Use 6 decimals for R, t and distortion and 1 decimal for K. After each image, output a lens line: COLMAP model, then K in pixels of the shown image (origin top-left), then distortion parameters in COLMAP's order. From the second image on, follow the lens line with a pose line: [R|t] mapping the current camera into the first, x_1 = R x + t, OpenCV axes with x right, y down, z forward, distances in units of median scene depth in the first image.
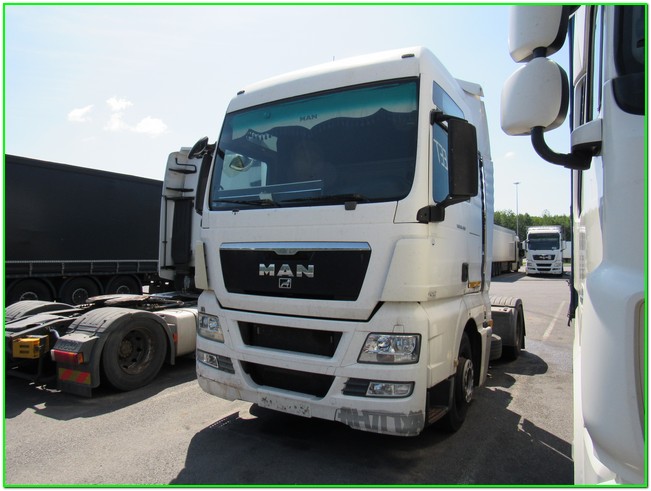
lens RADIAL K [[445.6, 0, 325.5], [0, 445.6, 245.5], [0, 0, 1]] dist [-0.026651, 0.001658]
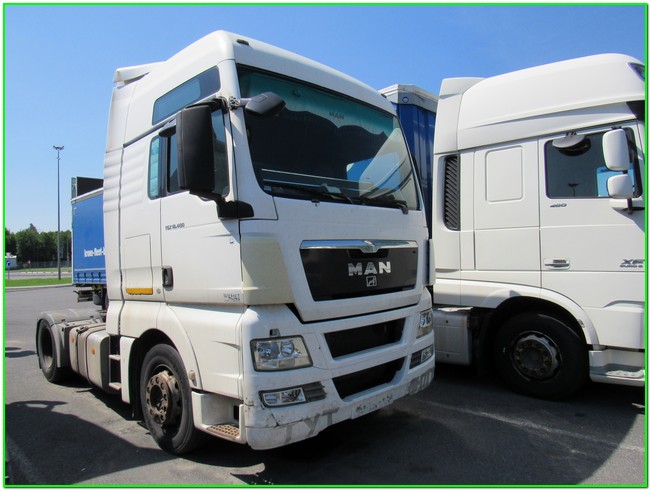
lens RADIAL K [[445.6, 0, 325.5], [0, 445.6, 245.5], [0, 0, 1]] dist [-0.026651, 0.001658]
pose [[0.271679, 0.007178, 0.962361, -1.064949], [0.015339, 0.999813, -0.011788, 0.014166], [-0.962266, 0.017964, 0.271518, 0.812560]]
